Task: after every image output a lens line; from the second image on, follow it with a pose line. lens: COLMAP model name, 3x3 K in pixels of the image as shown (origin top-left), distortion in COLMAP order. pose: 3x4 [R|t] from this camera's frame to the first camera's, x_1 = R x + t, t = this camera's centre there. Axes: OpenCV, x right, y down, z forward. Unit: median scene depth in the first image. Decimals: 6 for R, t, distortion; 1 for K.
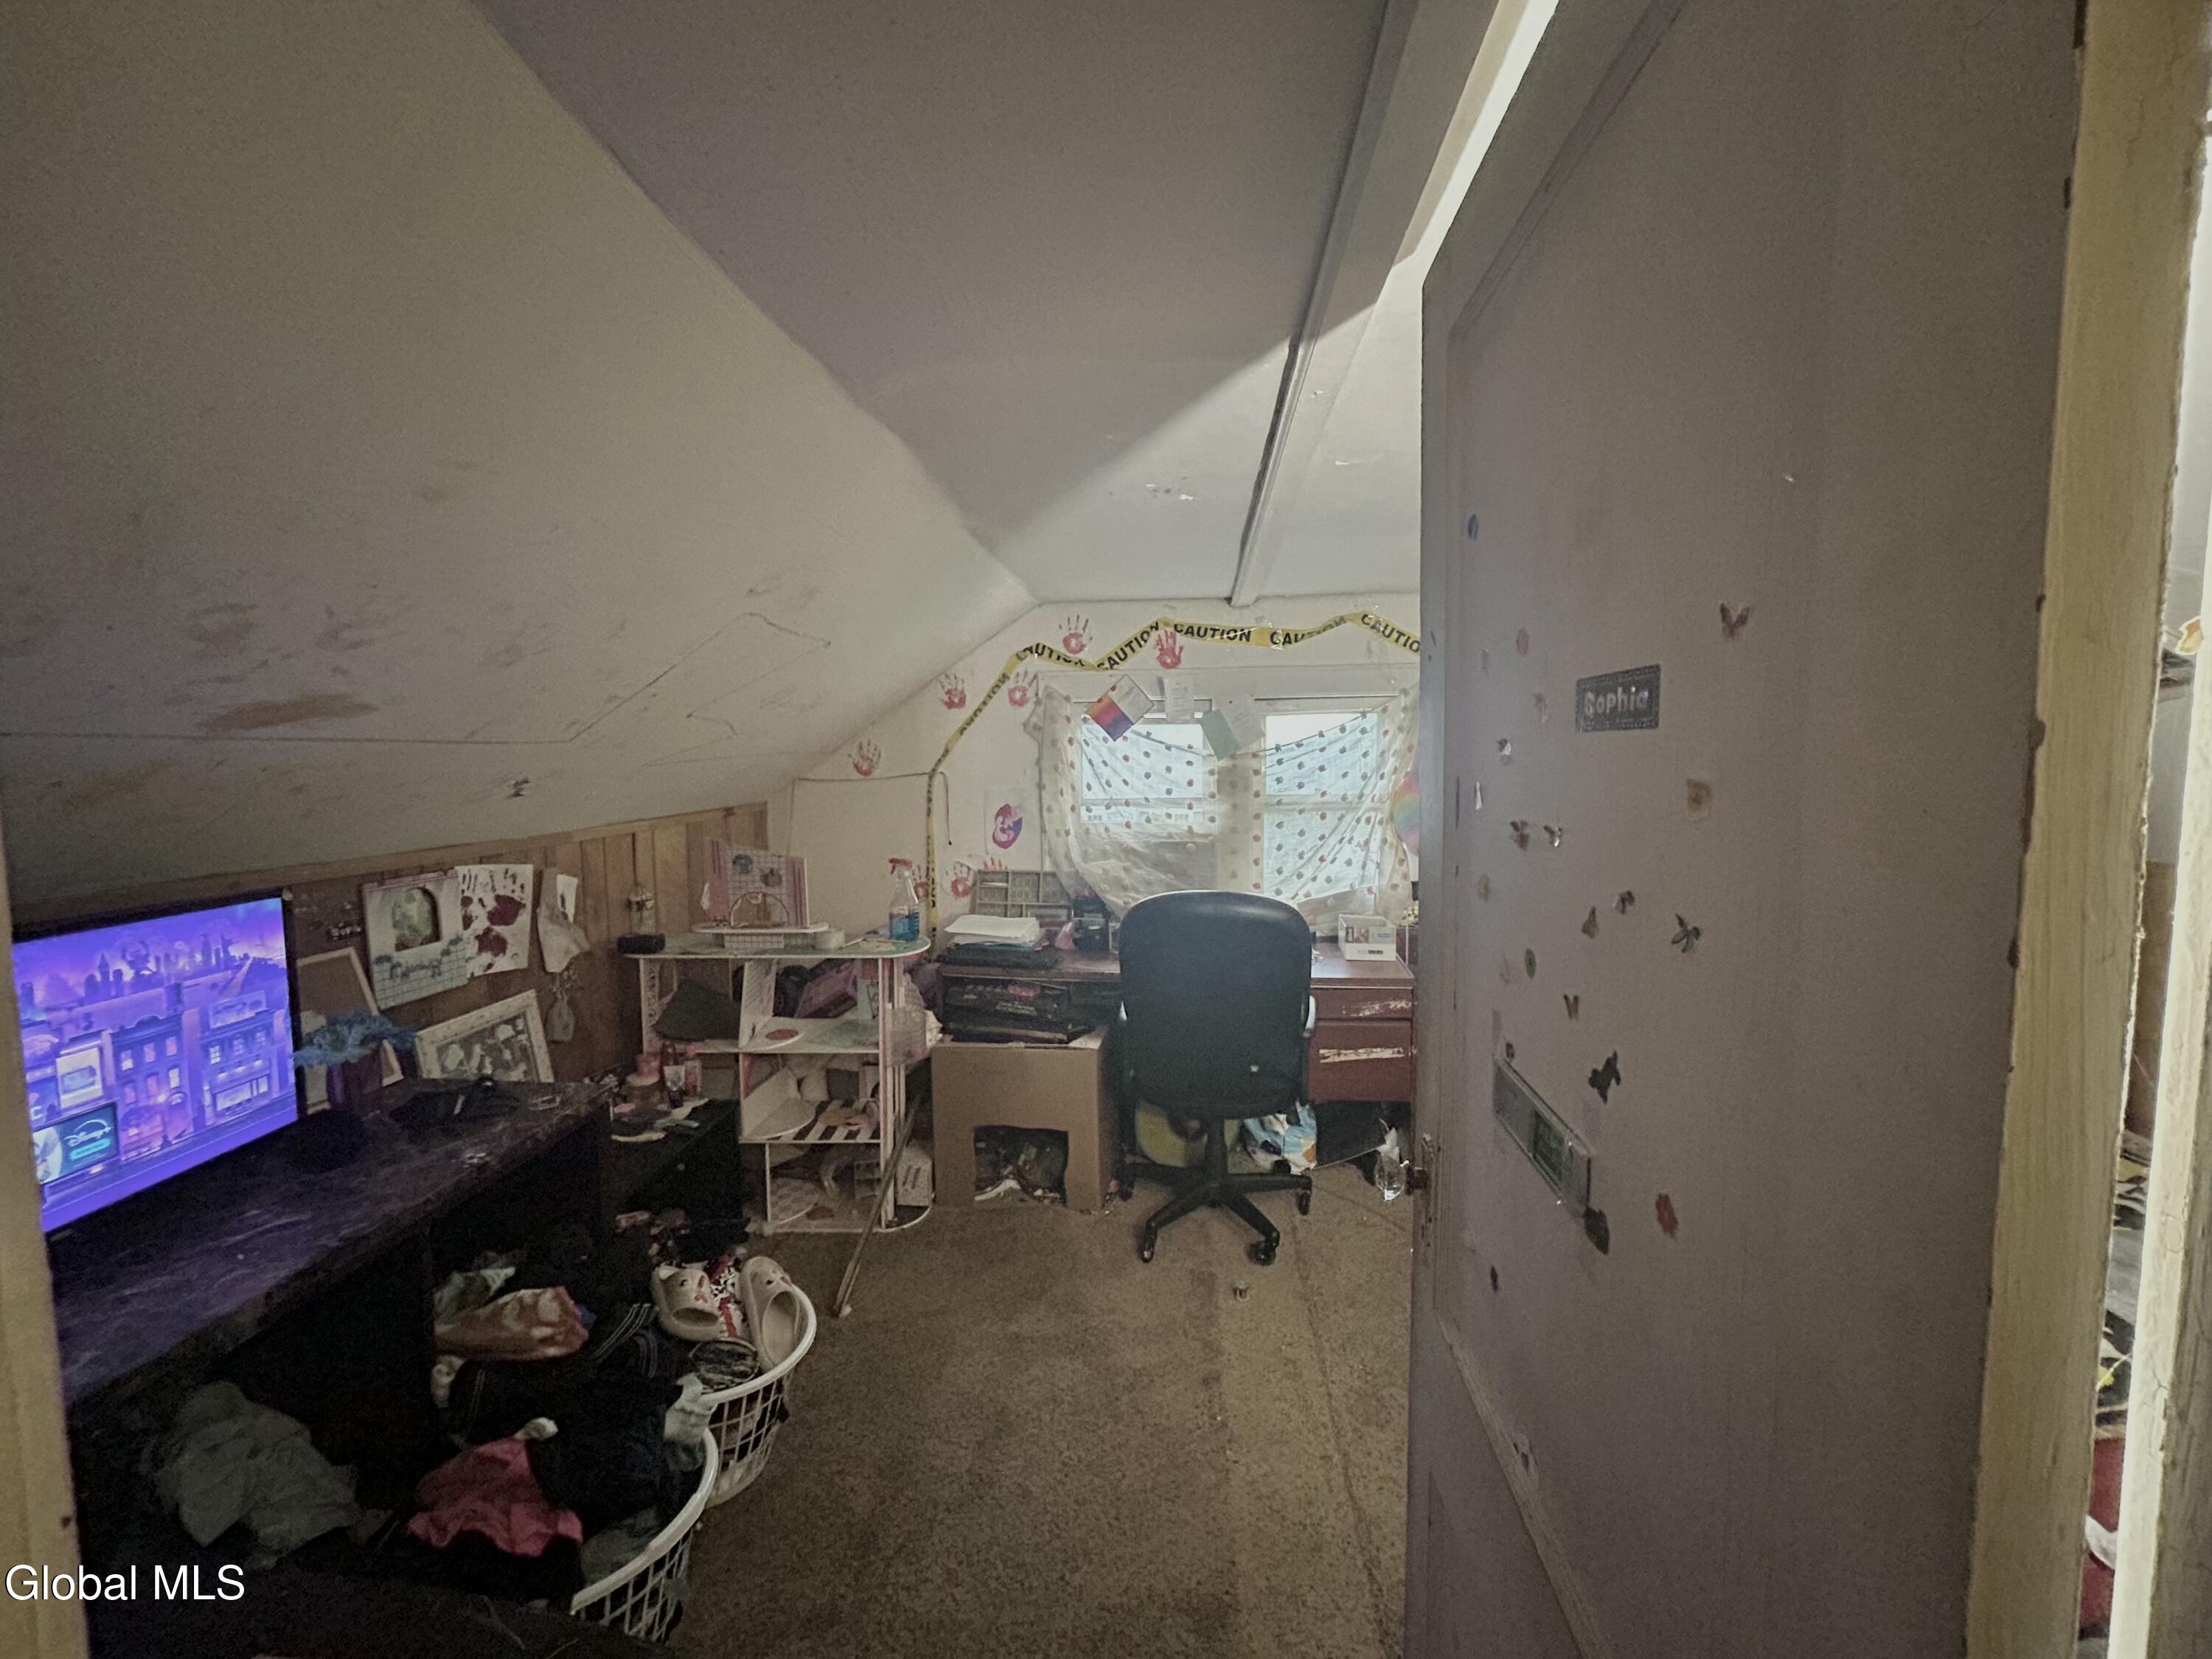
lens RADIAL K [[886.3, 0, 1103.9], [0, 886.3, 827.3], [0, 0, 1]] dist [0.000633, -0.000342]
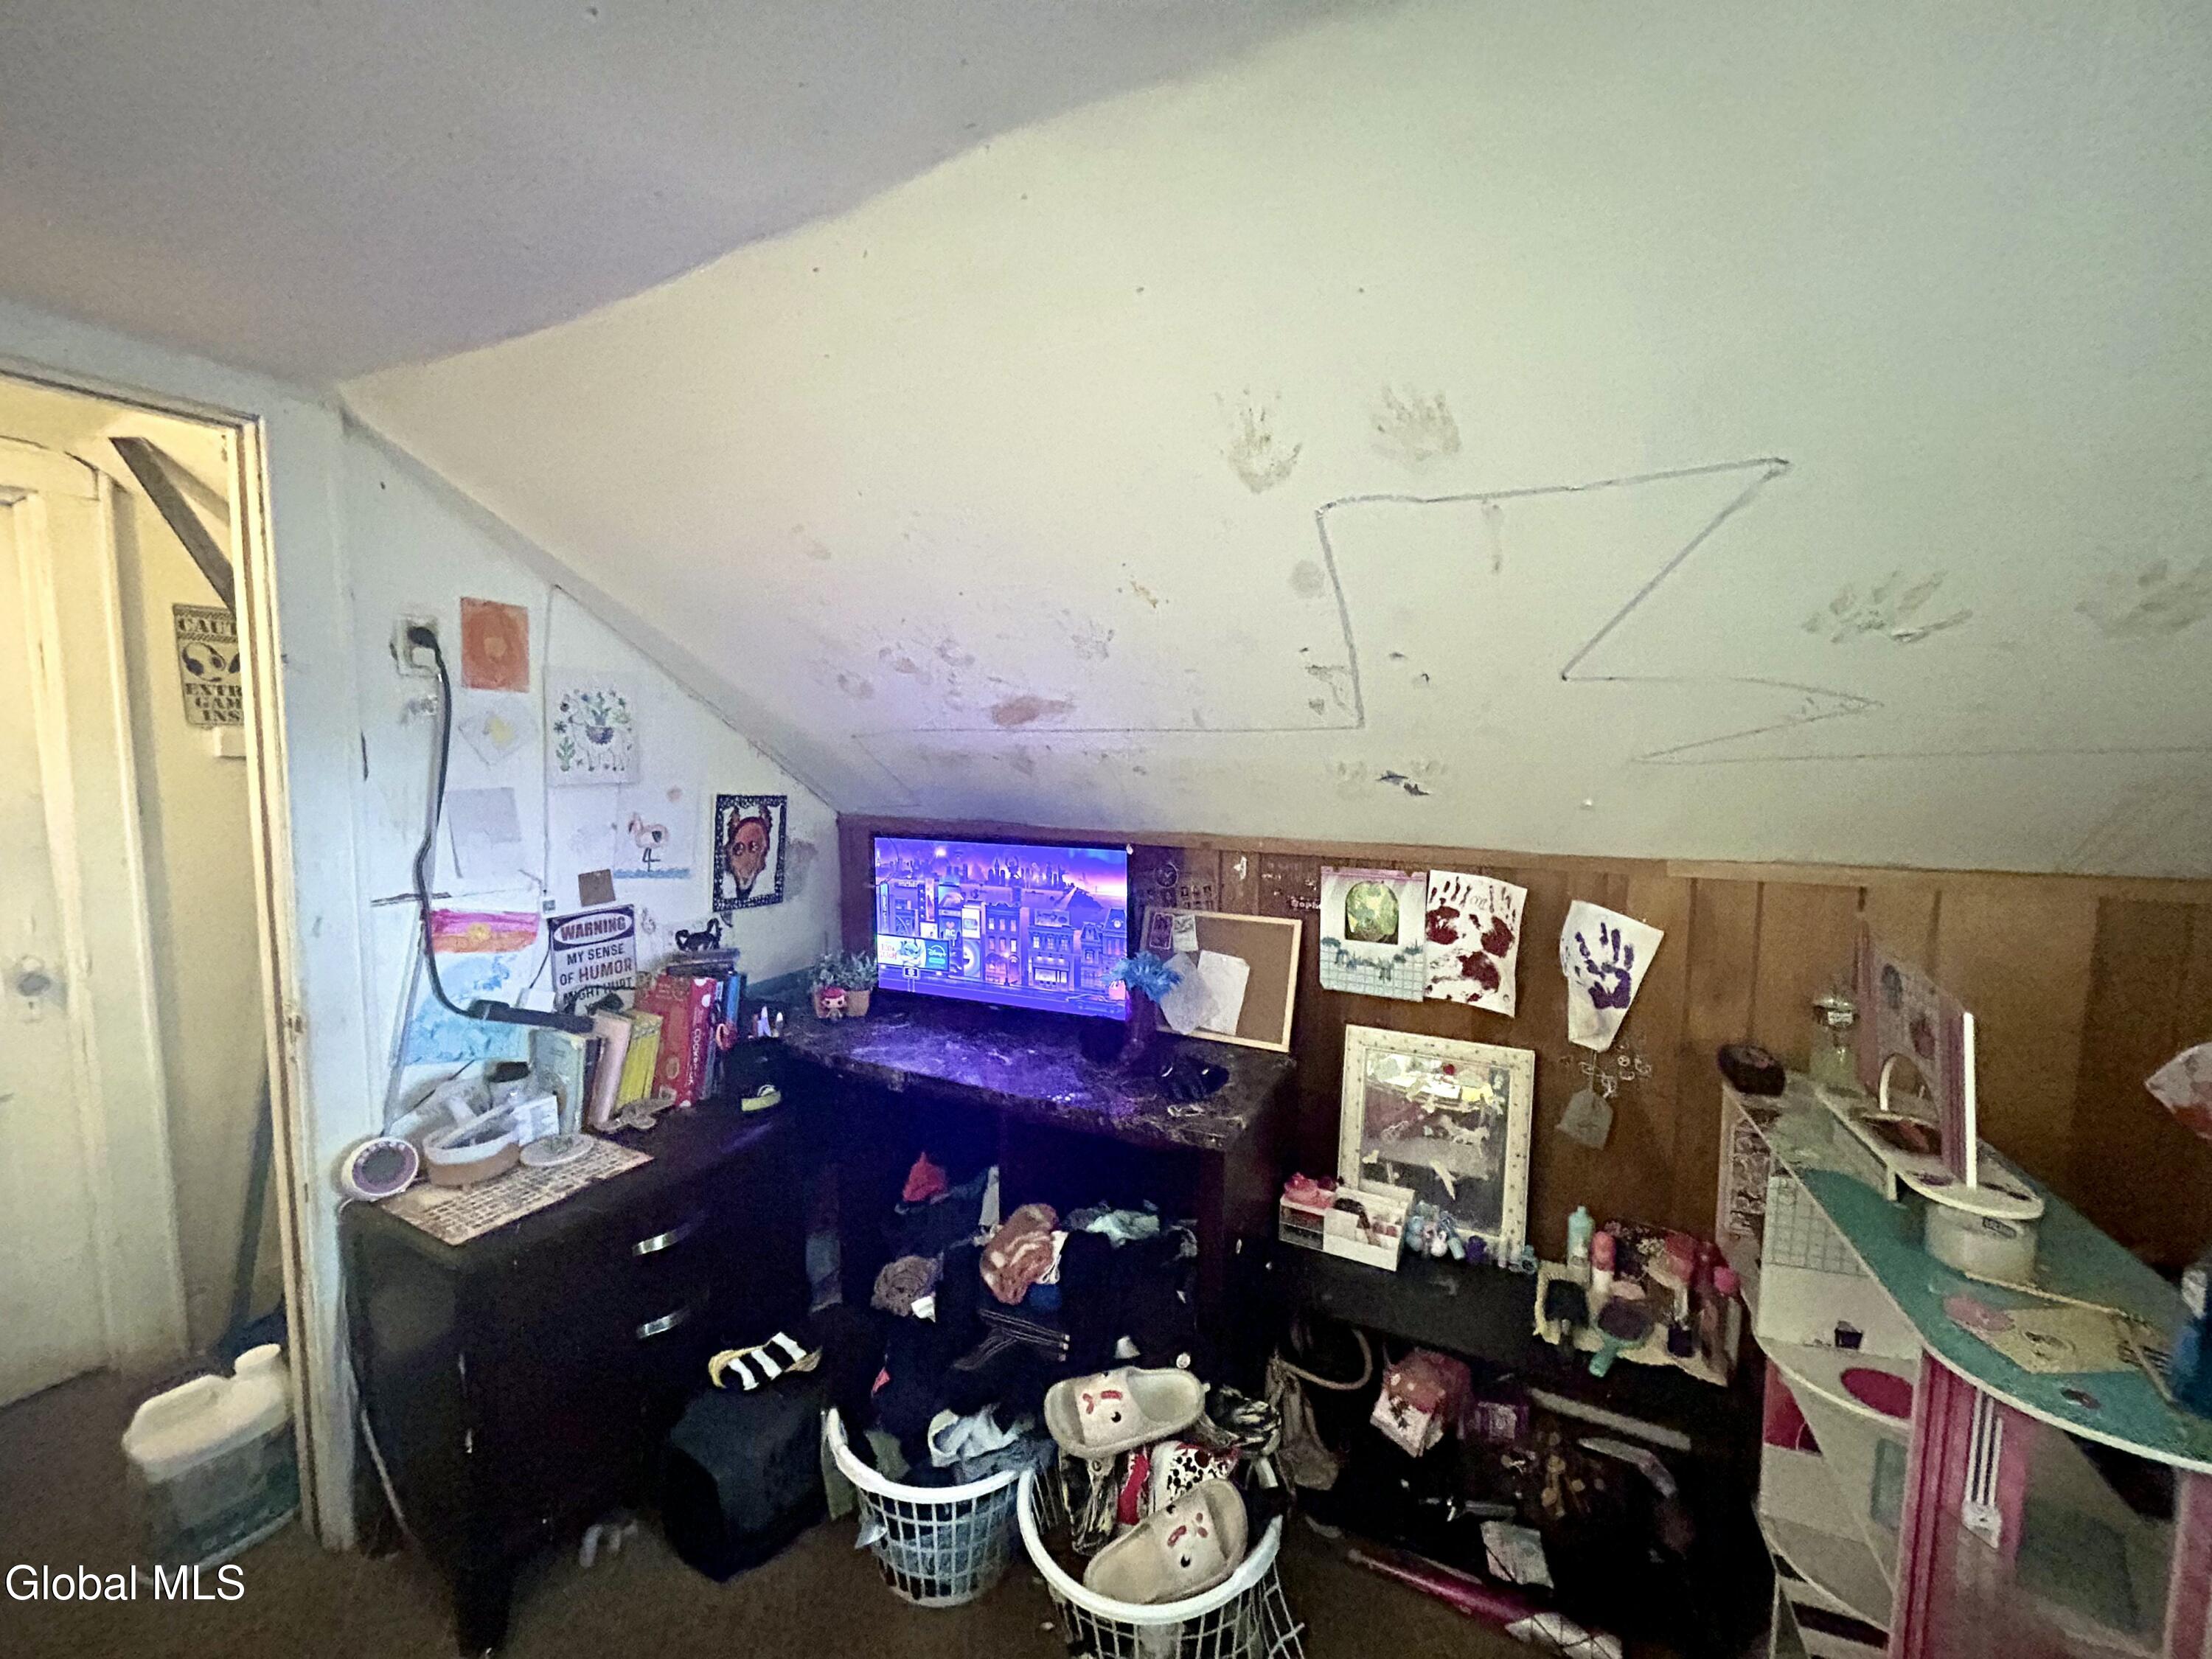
lens RADIAL K [[886.3, 0, 1103.0], [0, 886.3, 821.5], [0, 0, 1]] dist [0.000633, -0.000342]
pose [[-0.356462, 0.095373, -0.929429, 0.106046], [-0.079977, 0.988010, 0.132058, -0.049303], [0.930881, 0.121407, -0.344560, 0.522083]]
